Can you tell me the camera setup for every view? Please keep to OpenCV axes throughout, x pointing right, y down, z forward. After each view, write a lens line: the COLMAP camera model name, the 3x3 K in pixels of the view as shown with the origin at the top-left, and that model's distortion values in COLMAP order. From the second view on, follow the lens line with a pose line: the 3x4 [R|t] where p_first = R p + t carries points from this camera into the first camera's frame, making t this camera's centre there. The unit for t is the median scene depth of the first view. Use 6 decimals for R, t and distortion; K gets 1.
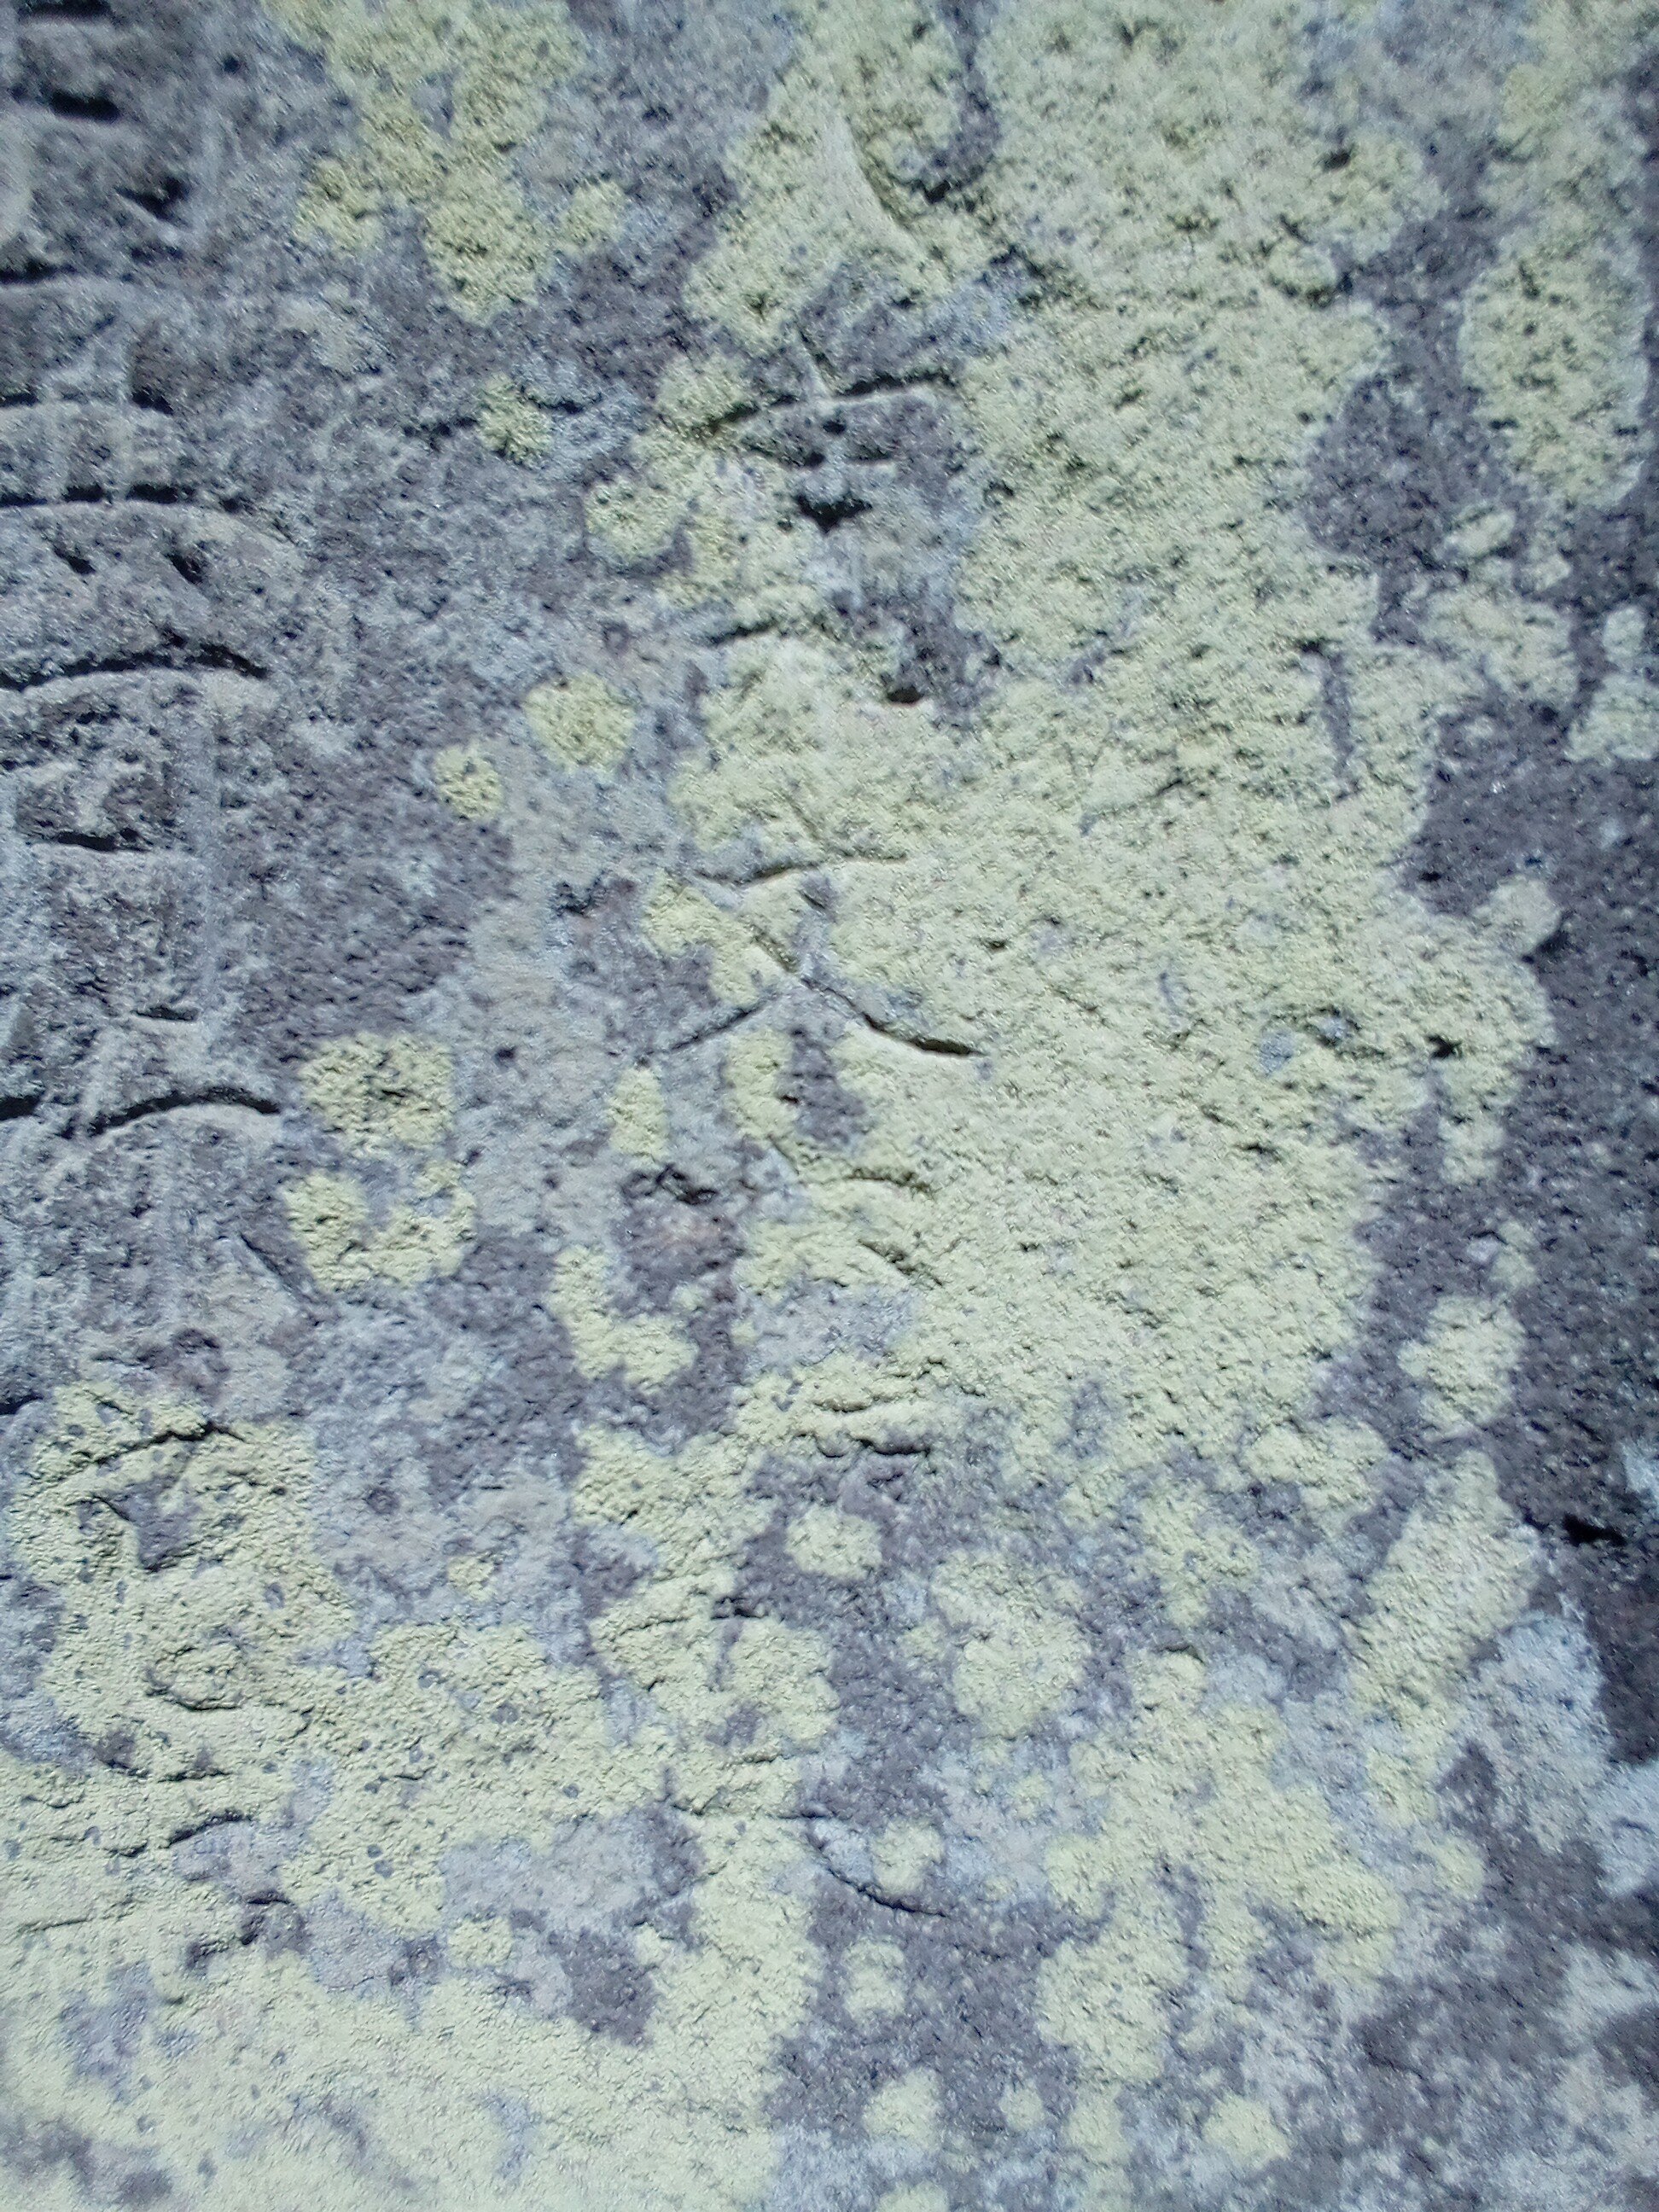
lens RADIAL K [[1841.6, 0, 843.5], [0, 1841.6, 1093.3], [0, 0, 1]] dist [0.067891, -0.114005]
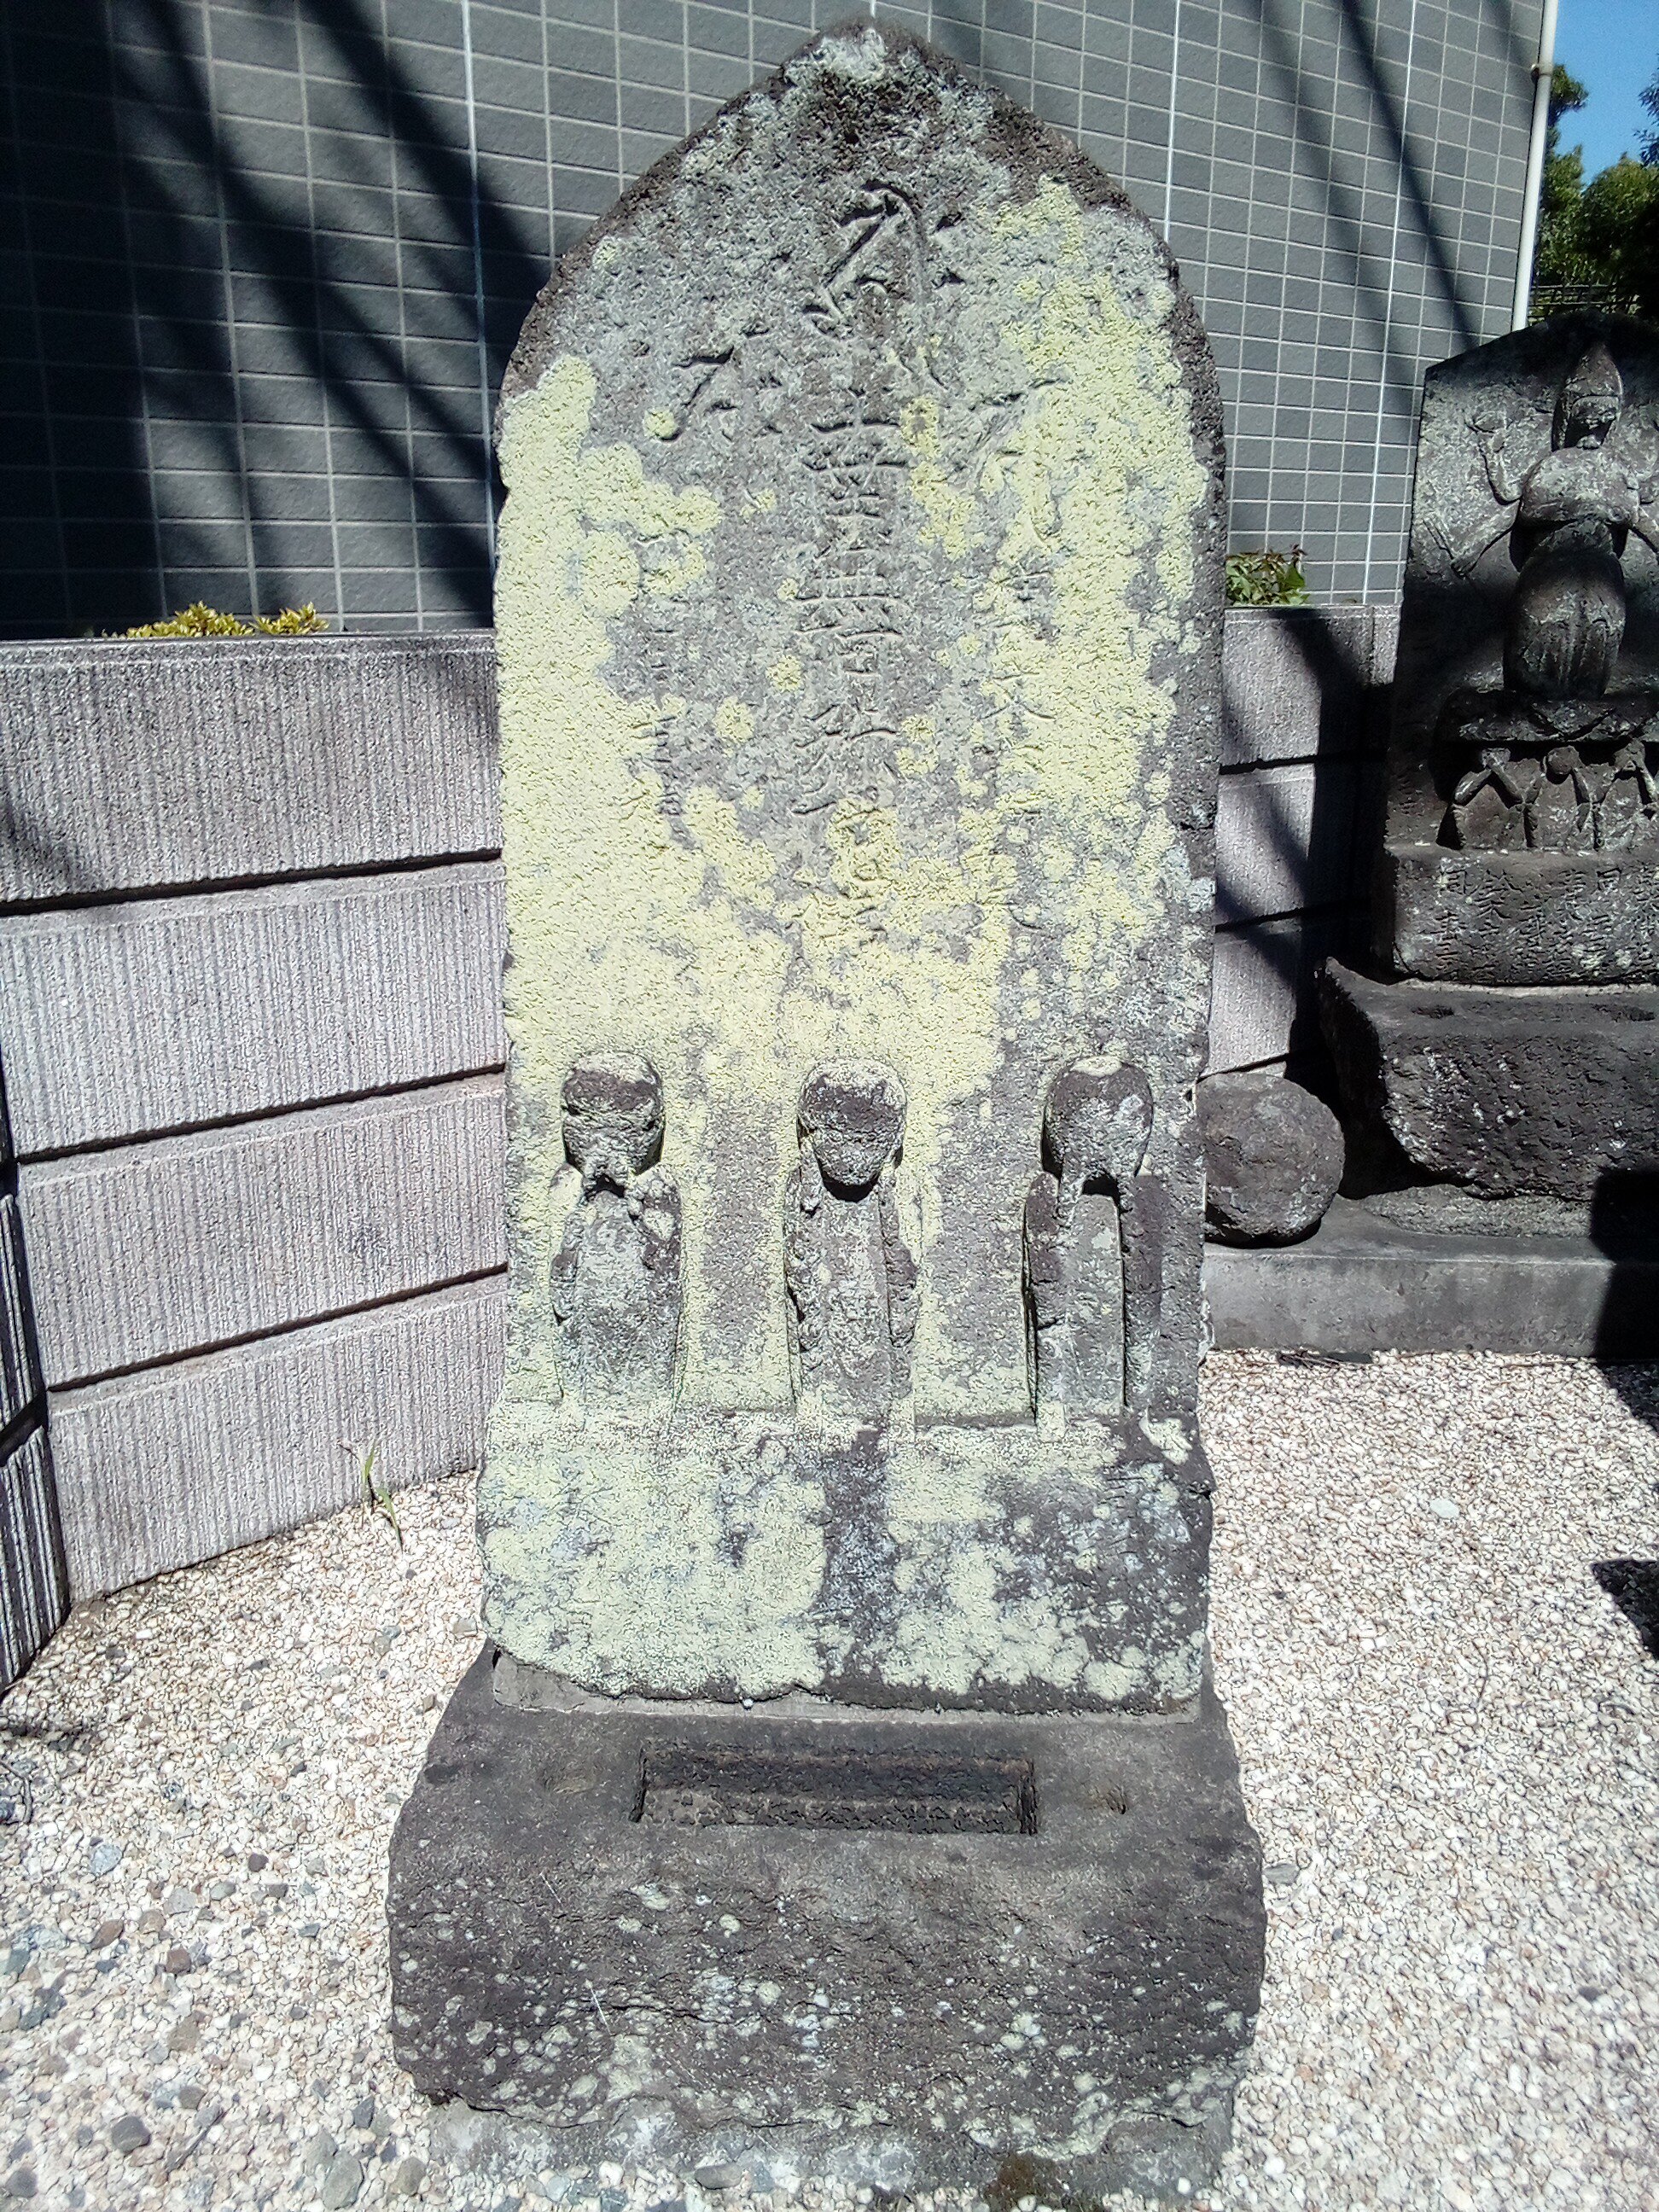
lens RADIAL K [[1841.6, 0, 844.3], [0, 1841.6, 1114.6], [0, 0, 1]] dist [0.067891, -0.114005]
pose [[0.999687, -0.007532, 0.023846, -0.540164], [0.004703, 0.993176, 0.116531, 0.401913], [-0.024561, -0.116383, 0.992901, -3.504149]]
